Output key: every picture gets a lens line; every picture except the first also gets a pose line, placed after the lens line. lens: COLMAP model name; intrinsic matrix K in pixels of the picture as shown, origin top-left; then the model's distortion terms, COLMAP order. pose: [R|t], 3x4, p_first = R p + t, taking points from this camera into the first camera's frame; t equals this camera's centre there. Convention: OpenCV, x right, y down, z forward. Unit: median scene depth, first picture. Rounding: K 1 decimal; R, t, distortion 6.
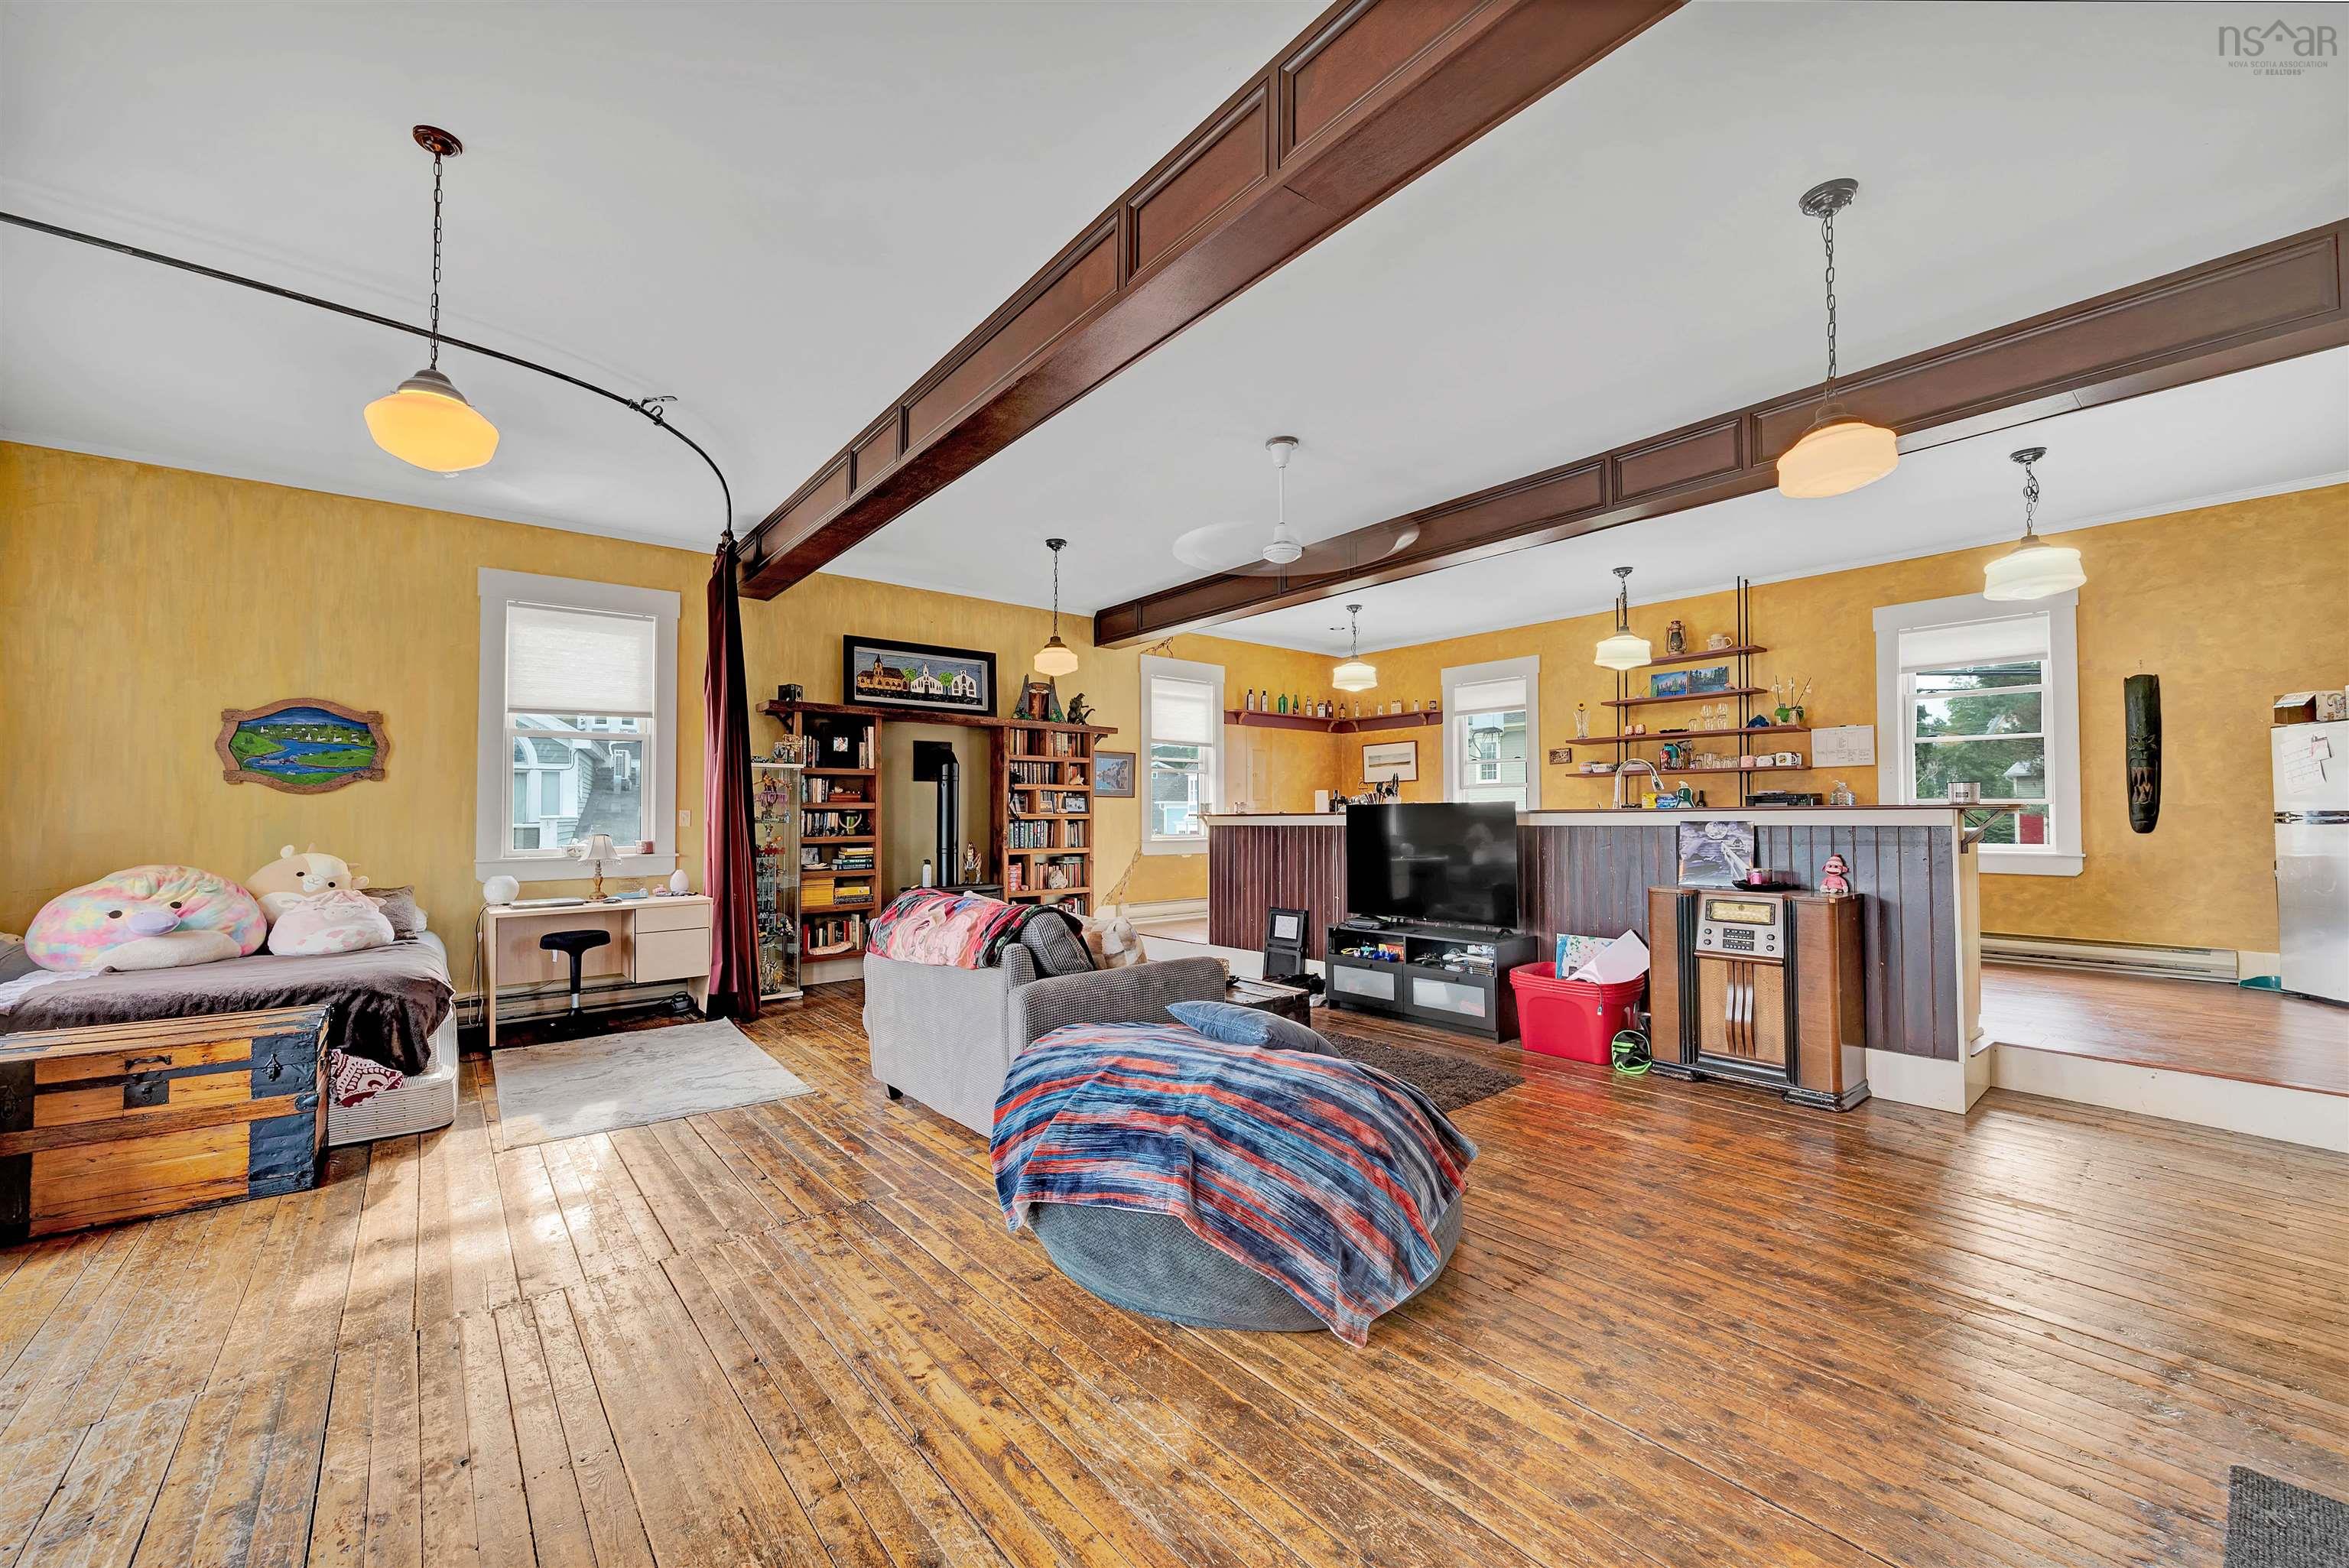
lens RADIAL K [[934.2, 0, 1203.2], [0, 934.2, 791.5], [0, 0, 1]] dist [-0.001055, -0.000144]
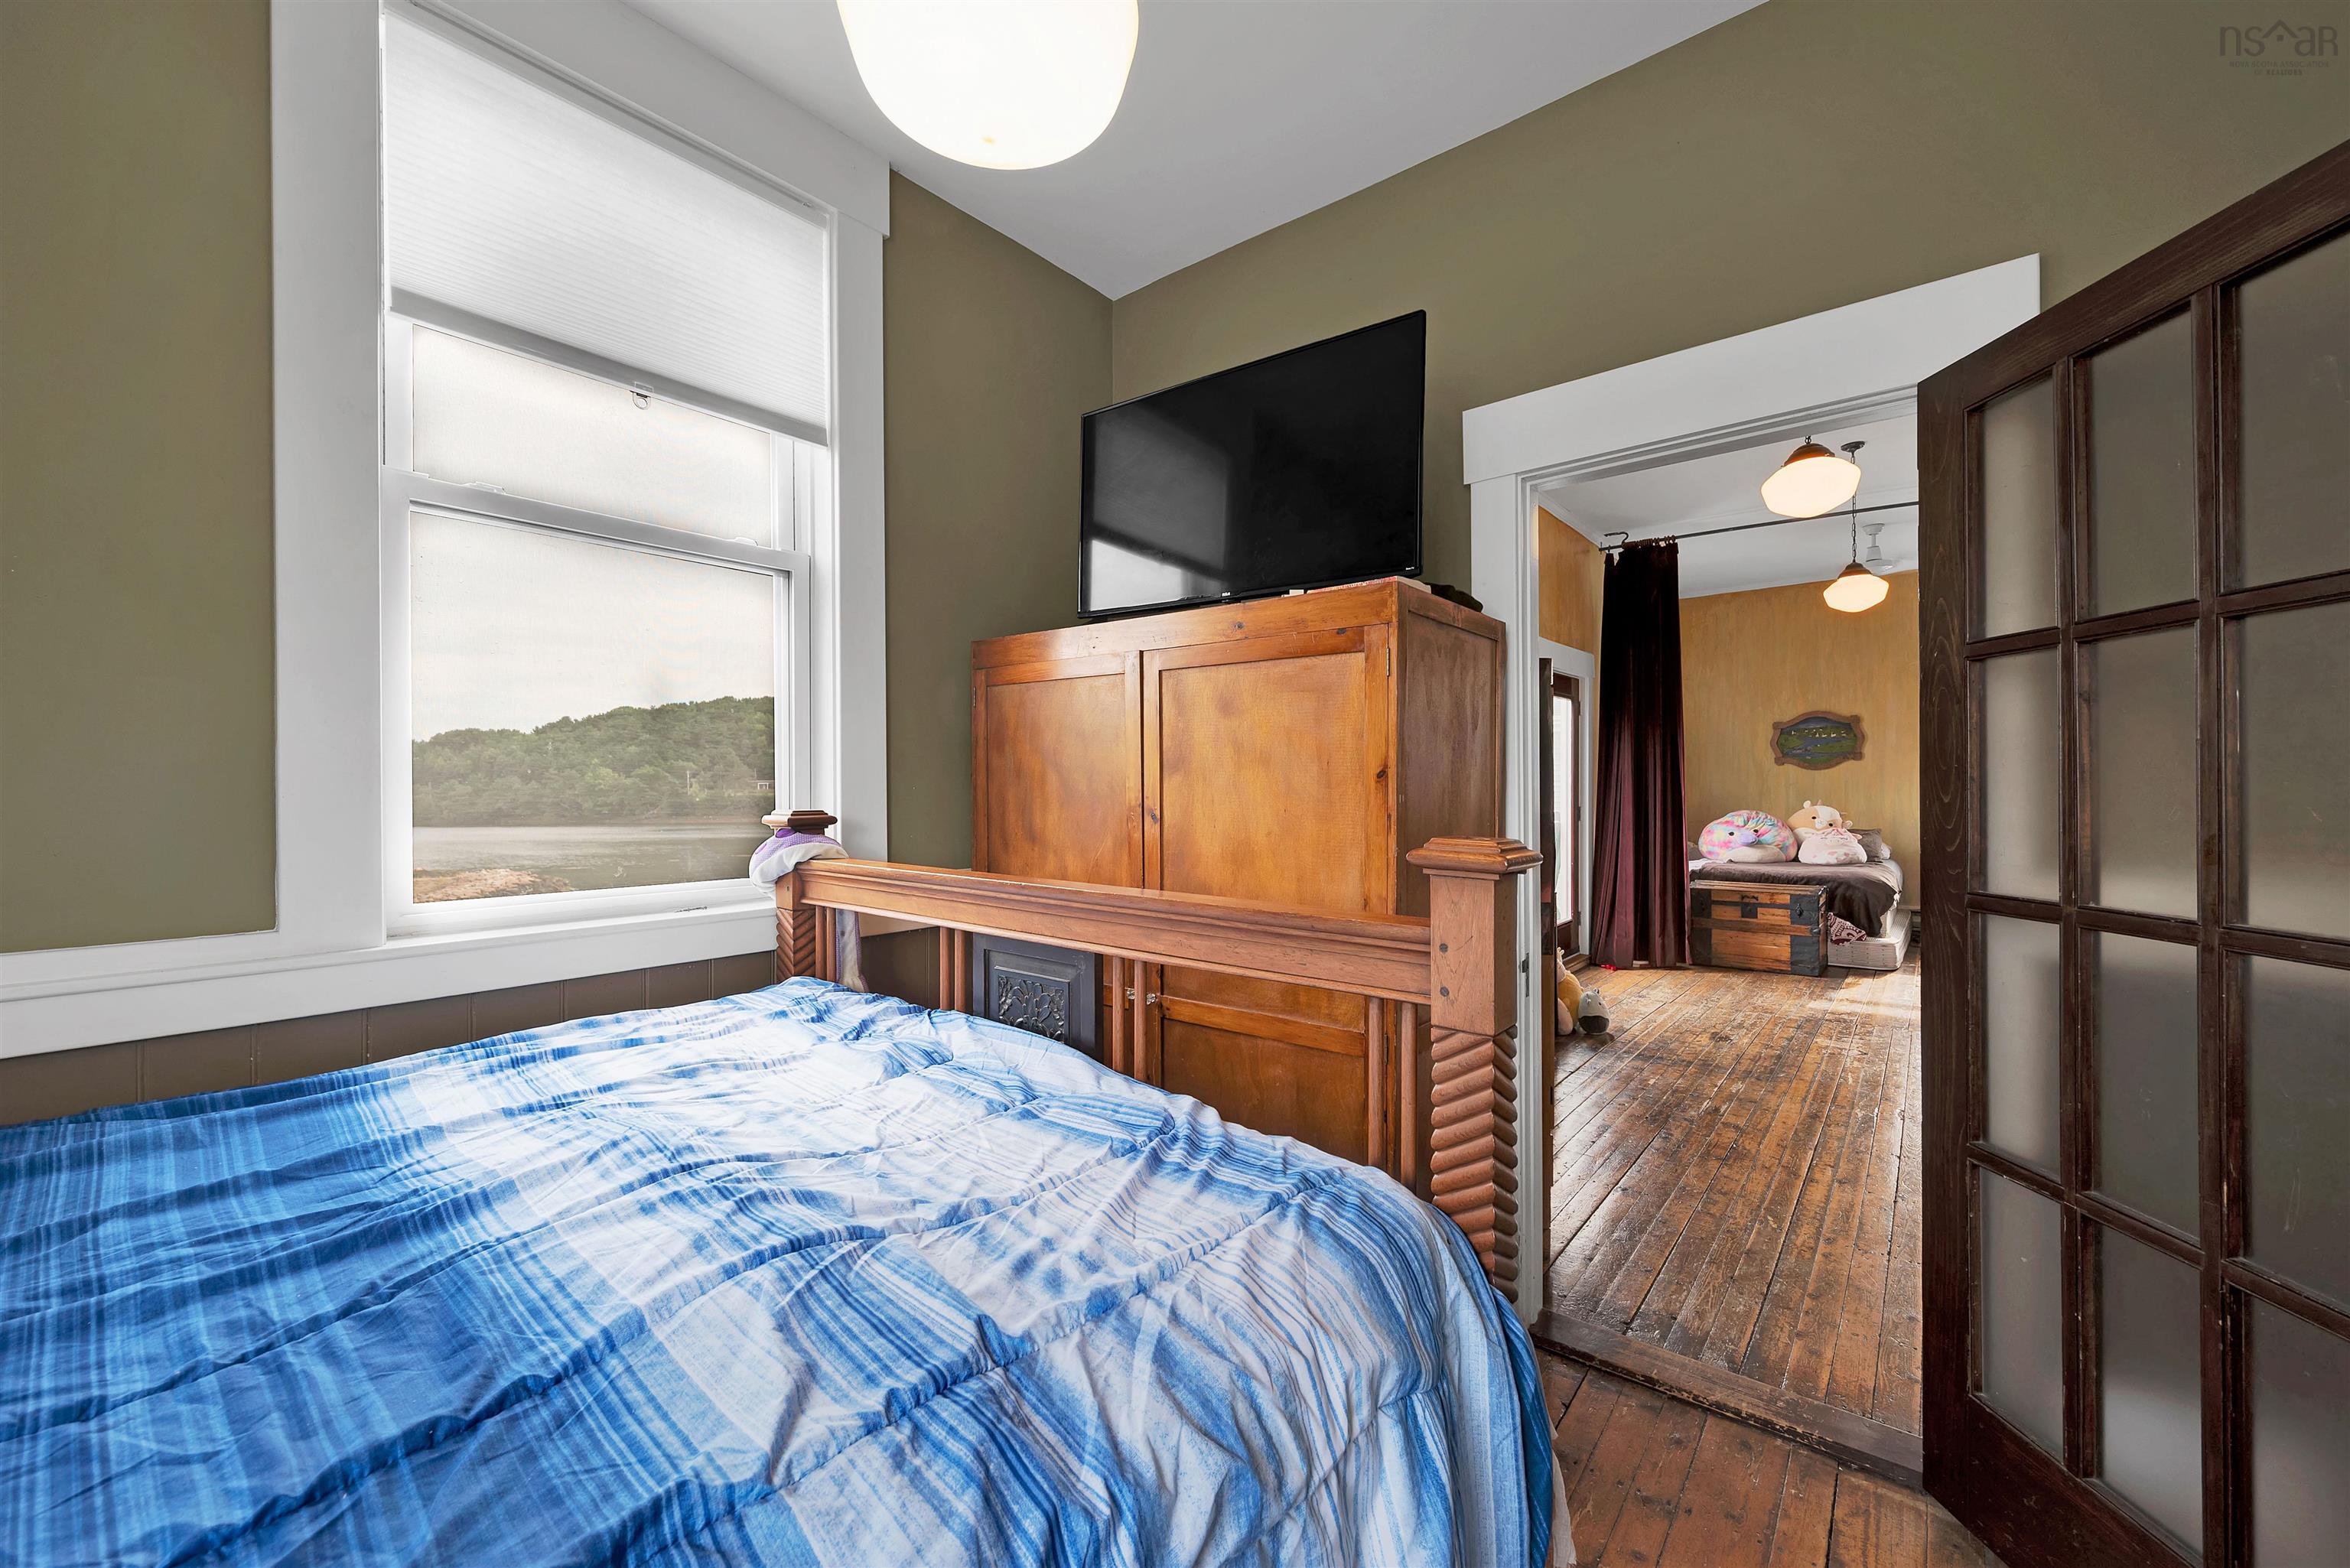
lens RADIAL K [[915.6, 0, 1168.0], [0, 915.6, 792.2], [0, 0, 1]] dist [-0.000493, -0.000053]
pose [[0.173752, 0.000974, -0.984789, 0.495716], [0.034827, 0.999368, 0.007133, -0.011384], [0.984173, -0.035537, 0.173608, -0.469565]]
